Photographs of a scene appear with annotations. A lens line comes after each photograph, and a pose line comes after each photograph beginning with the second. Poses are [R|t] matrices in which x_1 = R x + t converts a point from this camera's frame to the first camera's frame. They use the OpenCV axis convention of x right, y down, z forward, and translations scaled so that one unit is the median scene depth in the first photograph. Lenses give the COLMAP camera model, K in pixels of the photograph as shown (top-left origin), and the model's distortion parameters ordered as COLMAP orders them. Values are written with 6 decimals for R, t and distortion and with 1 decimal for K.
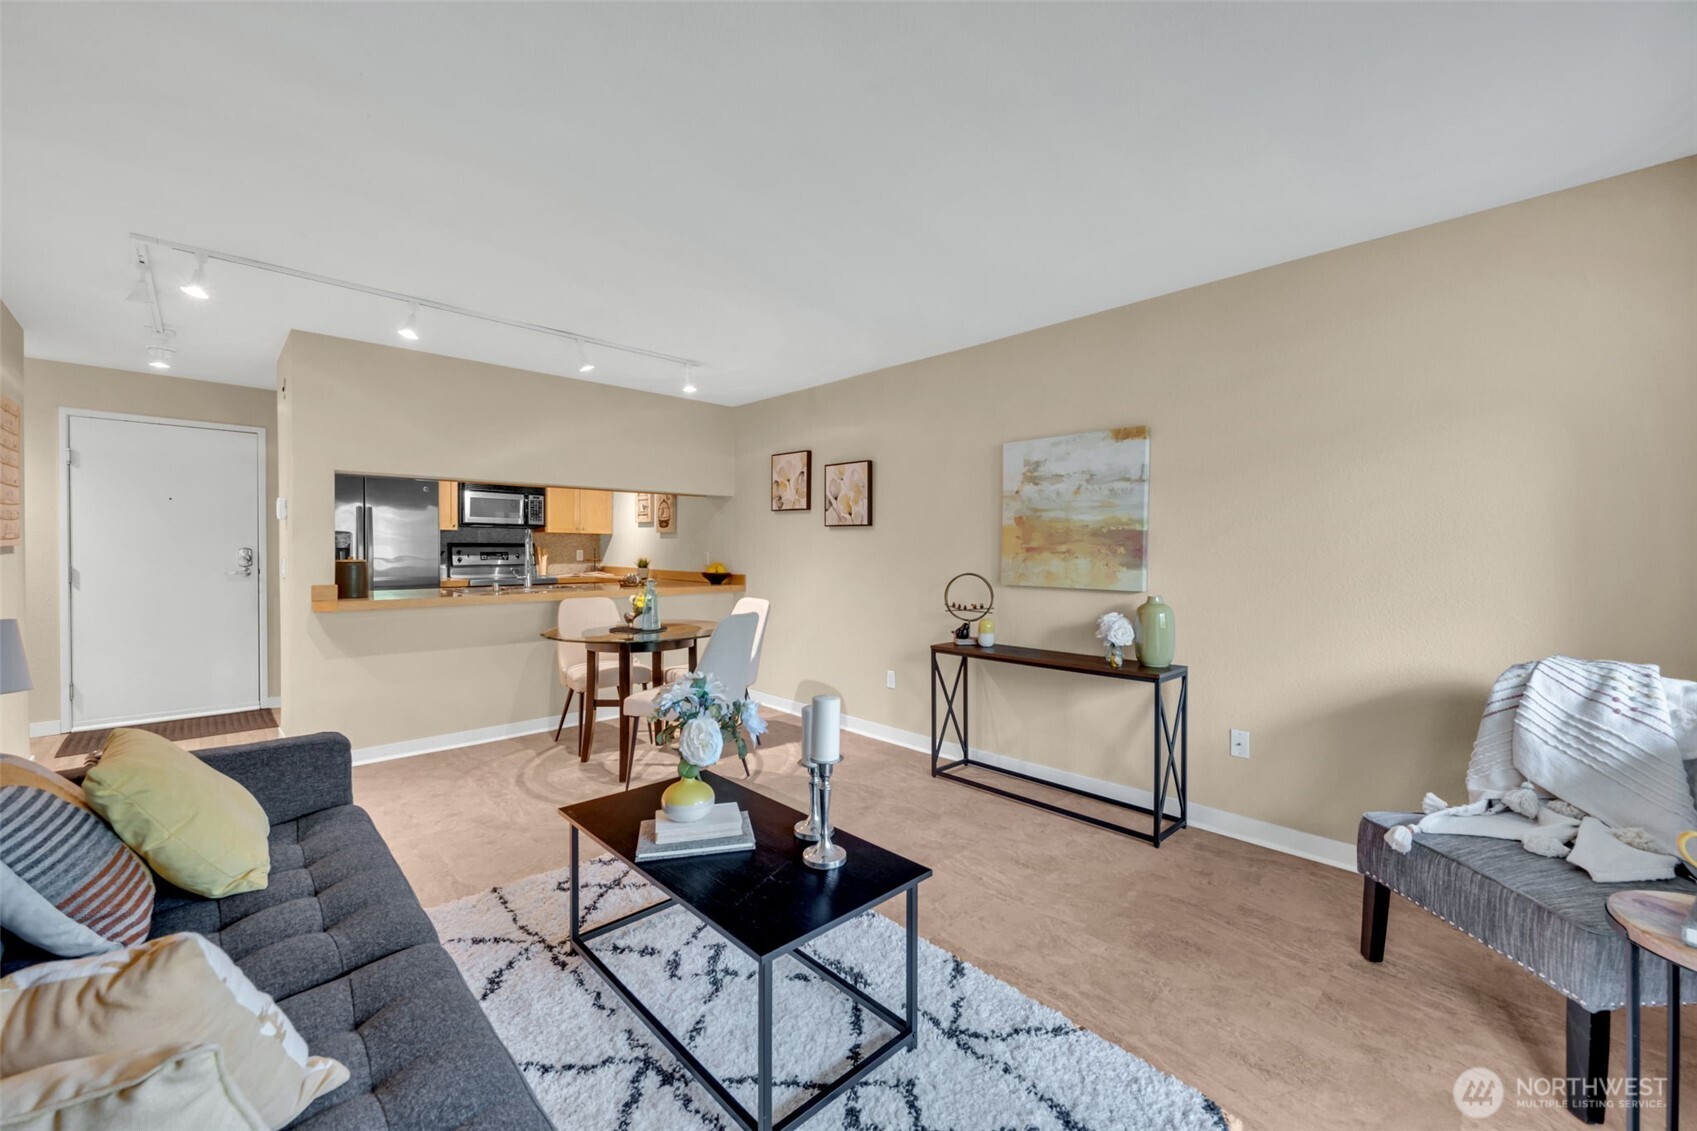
lens RADIAL K [[656.5, 0, 855.0], [0, 656.5, 562.7], [0, 0, 1]] dist [0.002407, 0.000019]
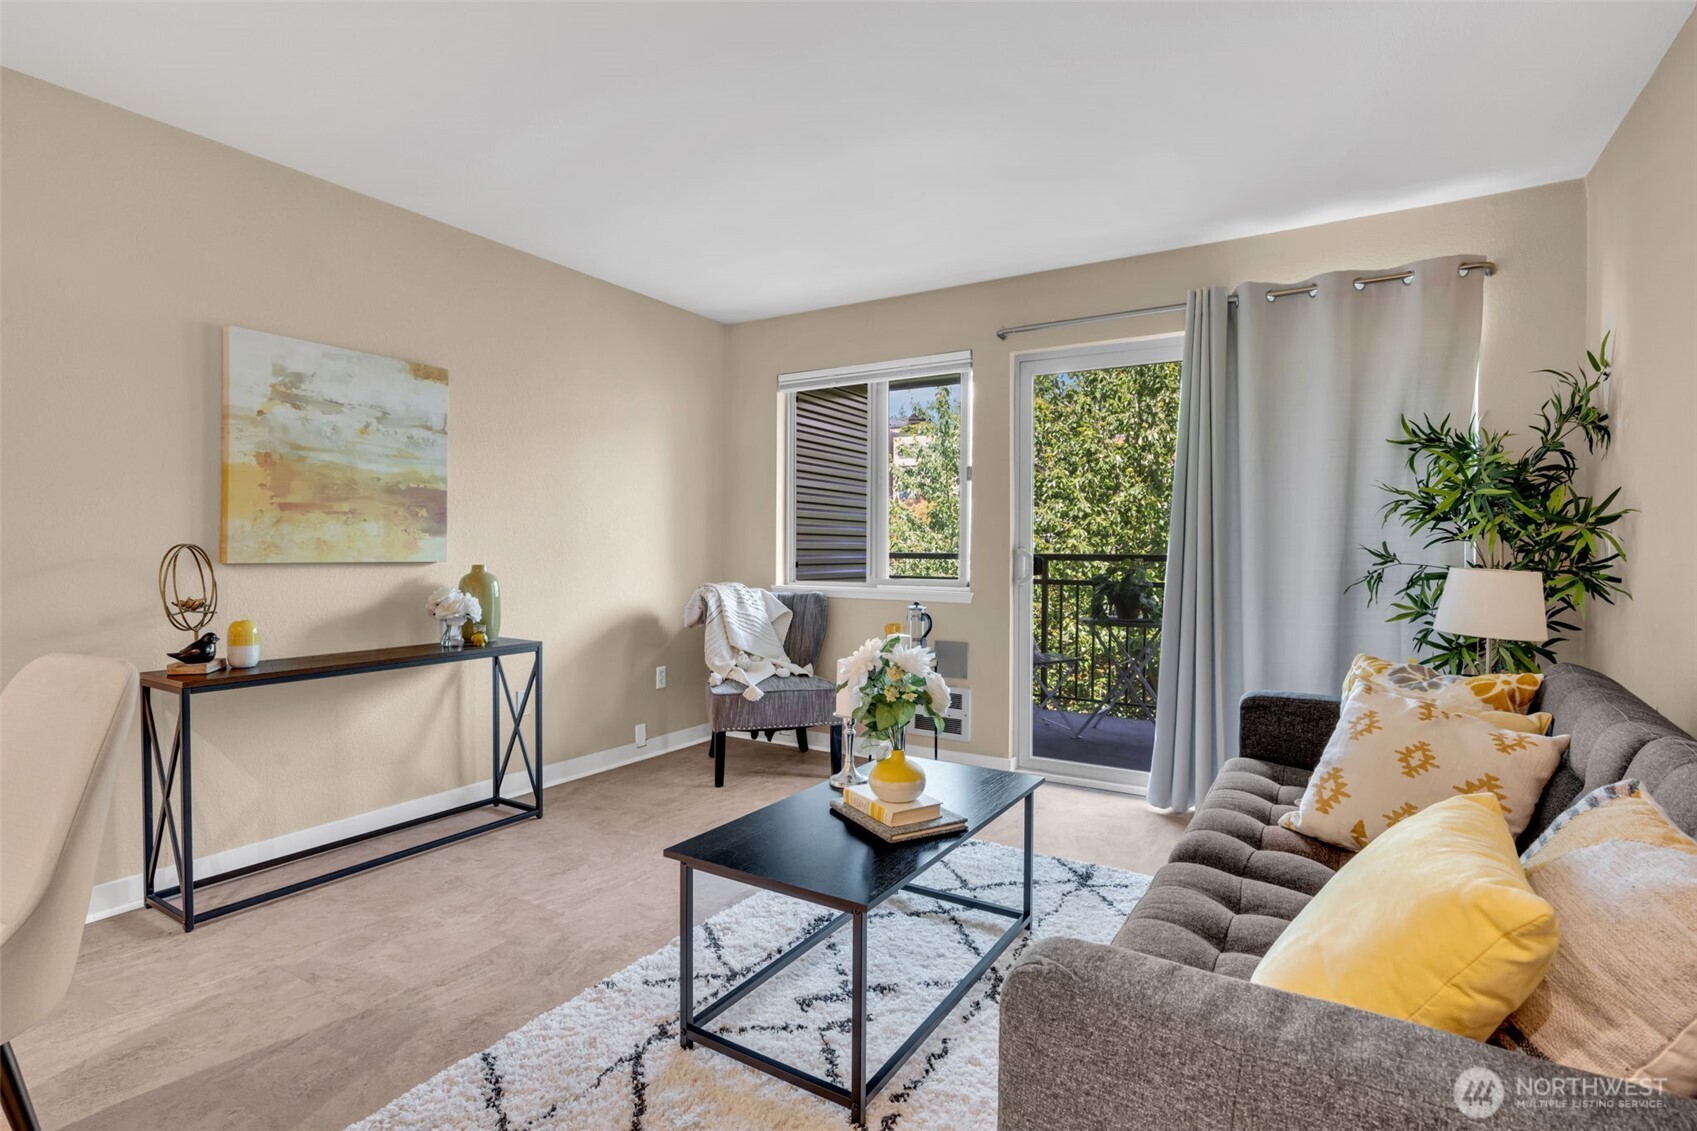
lens RADIAL K [[821.8, 0, 844.4], [0, 821.8, 564.3], [0, 0, 1]] dist [-0.005062, -0.004404]
pose [[-0.235323, -0.022006, 0.971668, -0.683171], [0.010681, 0.999625, 0.025226, 0.023928], [-0.971858, 0.016315, -0.235000, 0.693392]]
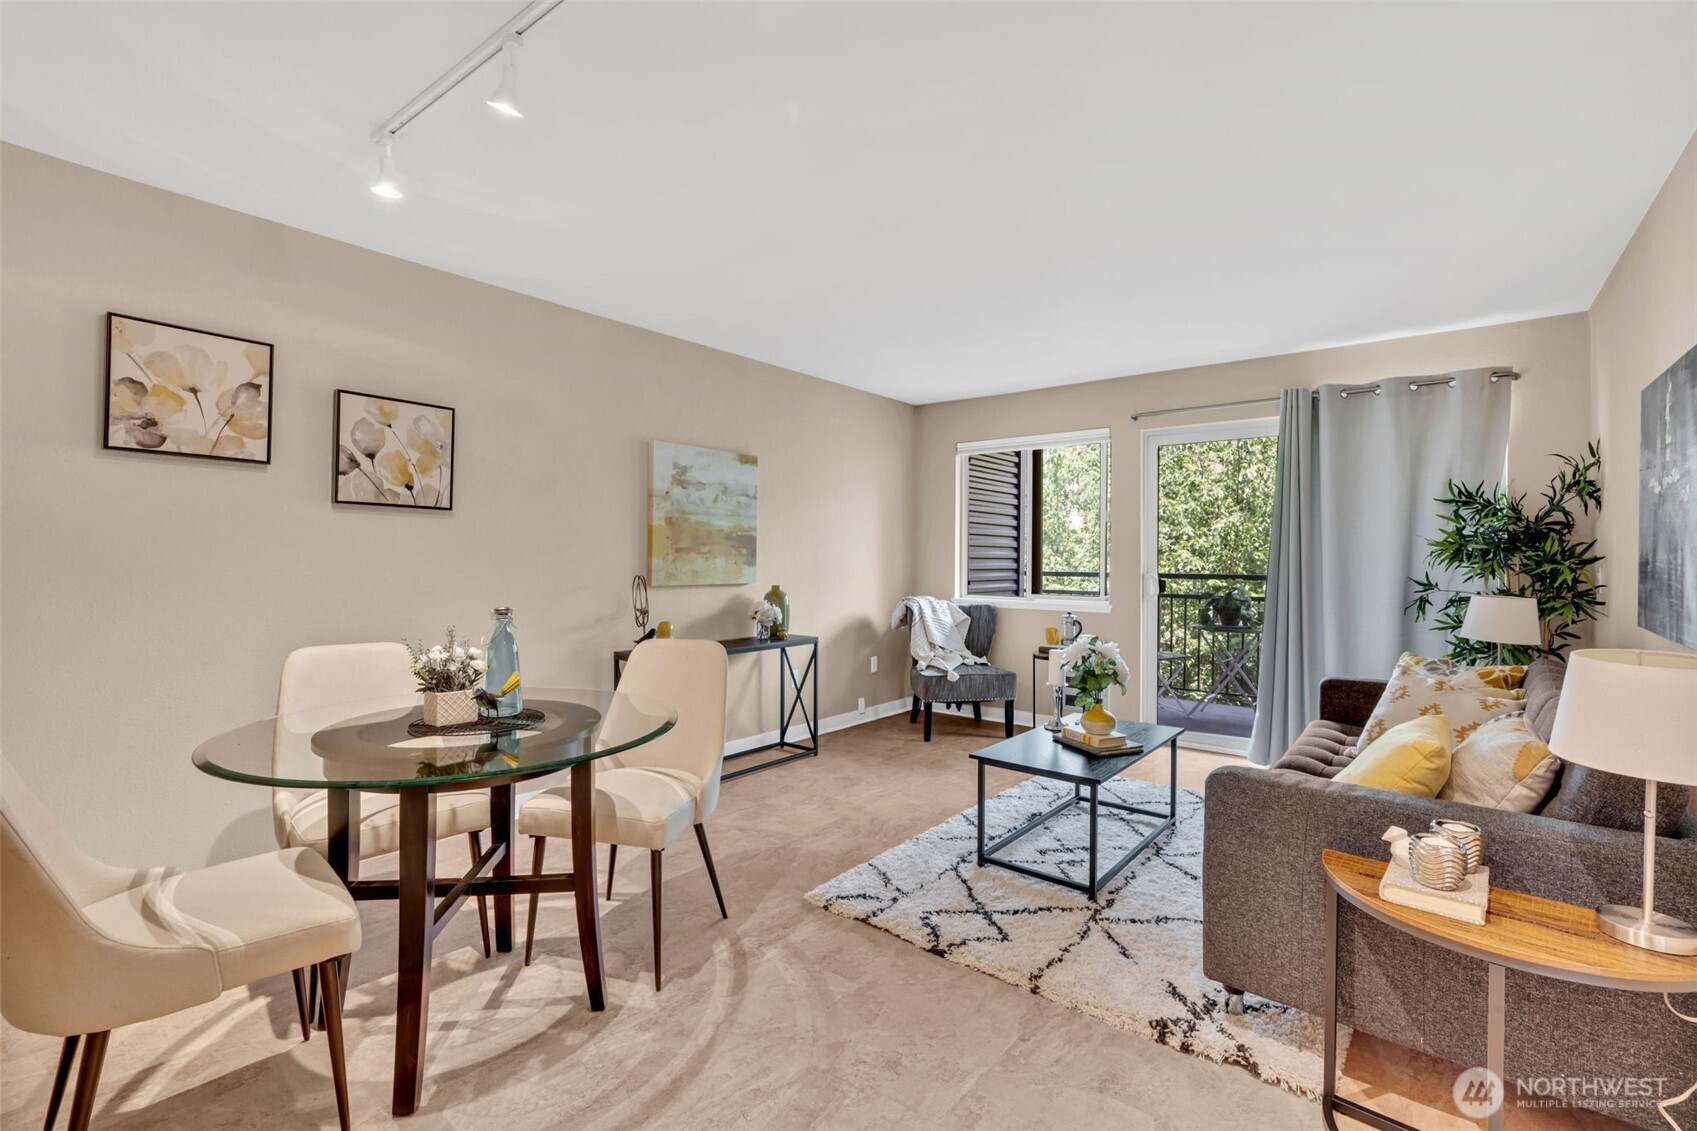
lens RADIAL K [[742.2, 0, 838.1], [0, 742.2, 563.5], [0, 0, 1]] dist [-0.009983, 0.000896]
pose [[-0.096327, -0.010941, 0.995290, -0.971830], [0.012459, 0.999848, 0.012197, -0.010283], [-0.995272, 0.013575, -0.096176, 0.910825]]
